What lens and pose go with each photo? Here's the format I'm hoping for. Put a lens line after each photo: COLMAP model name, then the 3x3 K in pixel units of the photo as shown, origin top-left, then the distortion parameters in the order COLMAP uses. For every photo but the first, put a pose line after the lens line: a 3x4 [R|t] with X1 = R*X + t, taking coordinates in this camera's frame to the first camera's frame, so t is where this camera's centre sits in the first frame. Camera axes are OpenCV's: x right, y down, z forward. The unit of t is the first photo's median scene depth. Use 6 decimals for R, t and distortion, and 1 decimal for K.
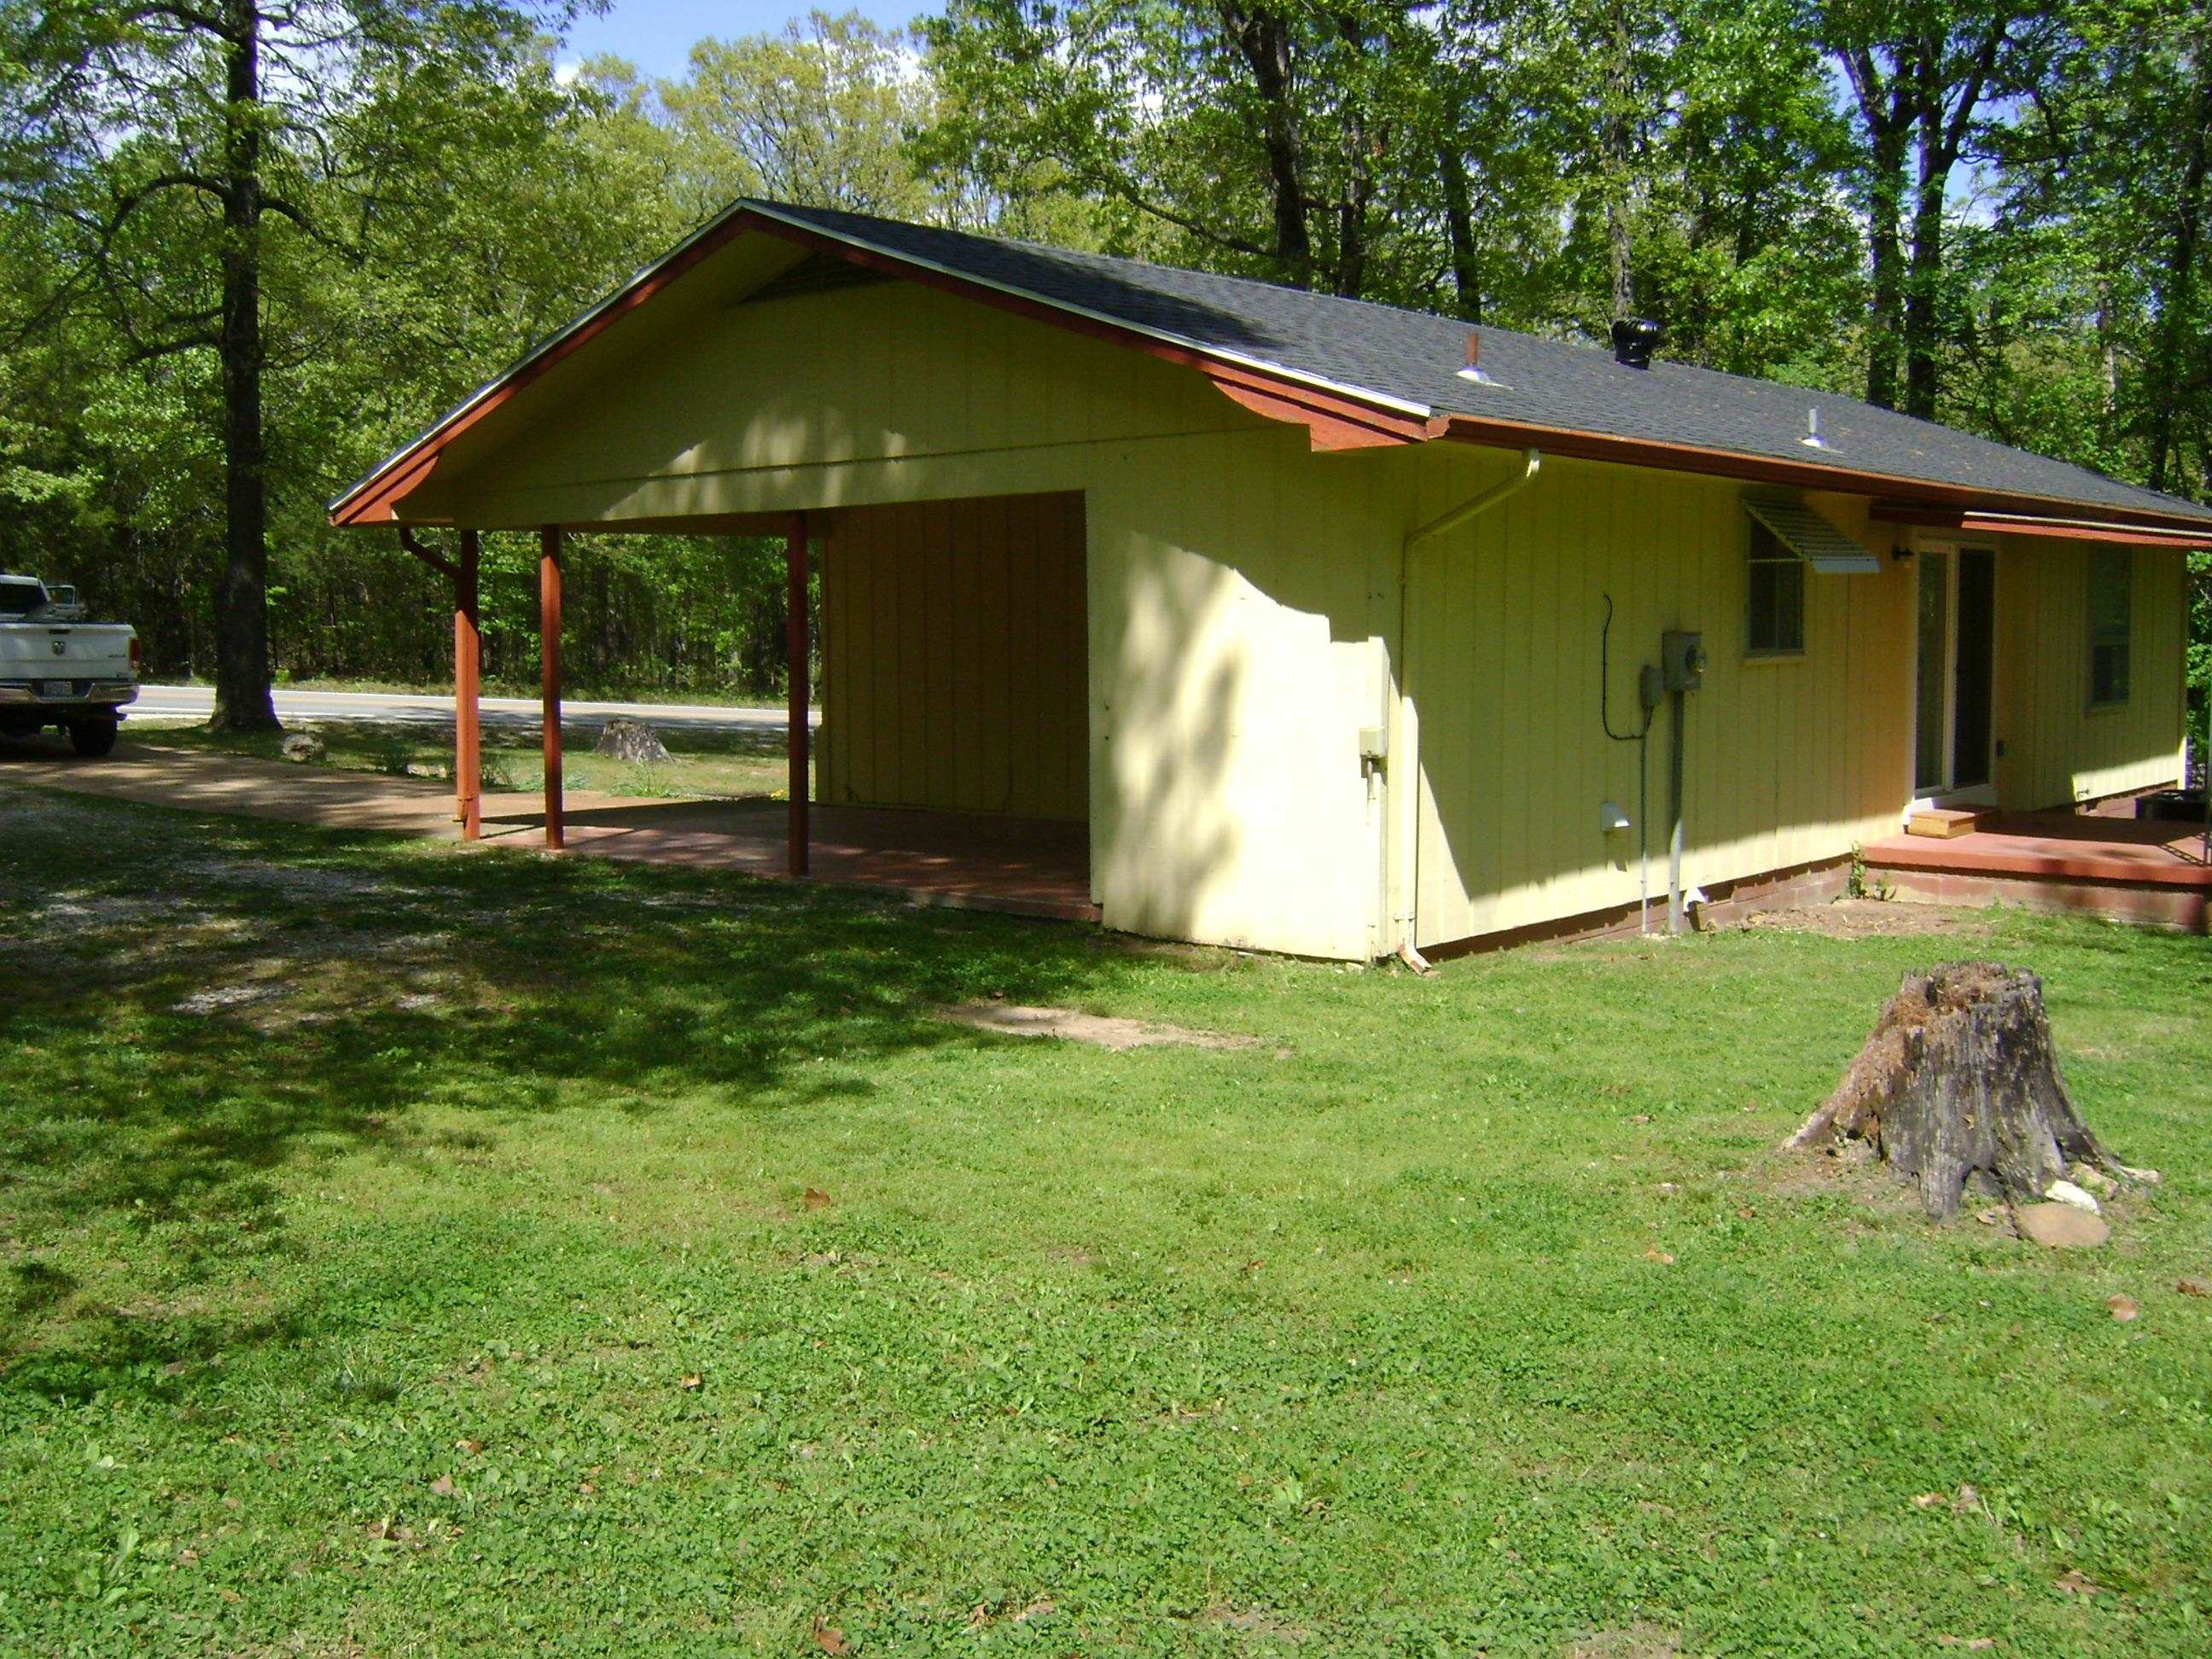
lens RADIAL K [[2313.0, 0, 1106.0], [0, 2313.0, 829.5], [0, 0, 1]] dist [-0.151124, 0.117449]
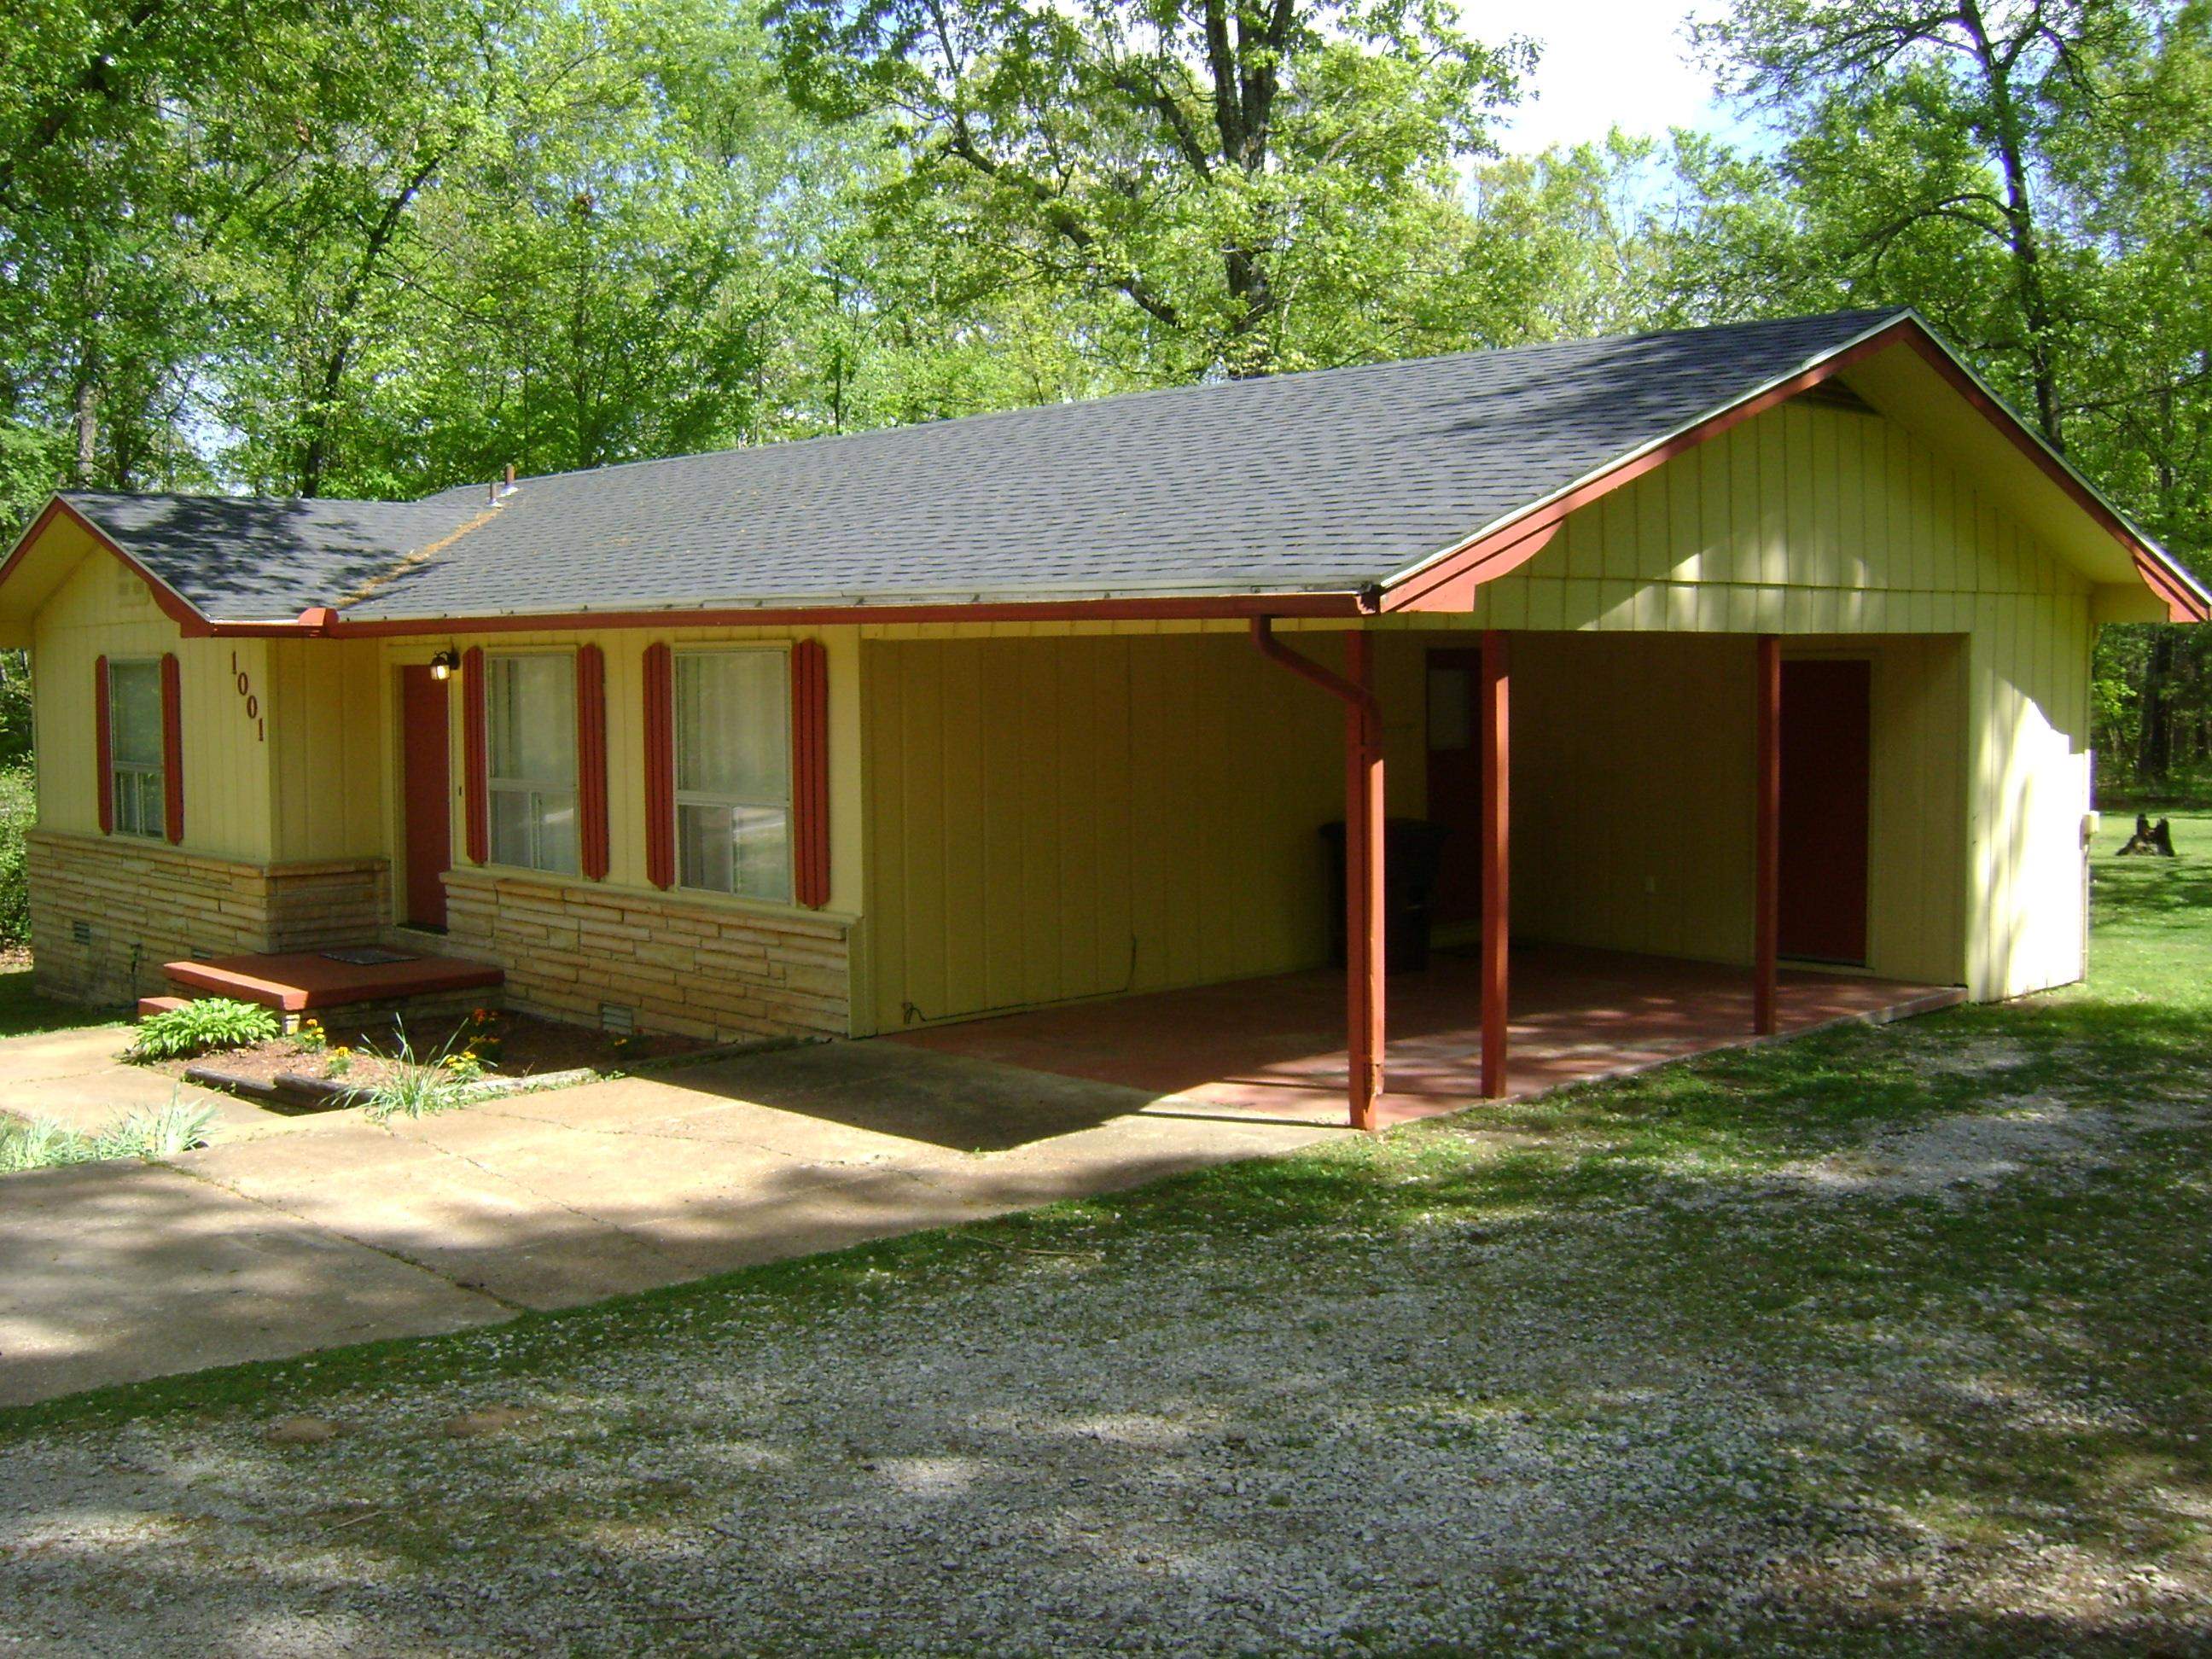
lens RADIAL K [[2313.0, 0, 1106.0], [0, 2313.0, 829.5], [0, 0, 1]] dist [-0.151124, 0.117449]
pose [[0.134470, -0.061934, 0.988980, -1.404988], [0.099602, 0.993835, 0.048695, -0.171112], [-0.985899, 0.091957, 0.139809, 1.482667]]
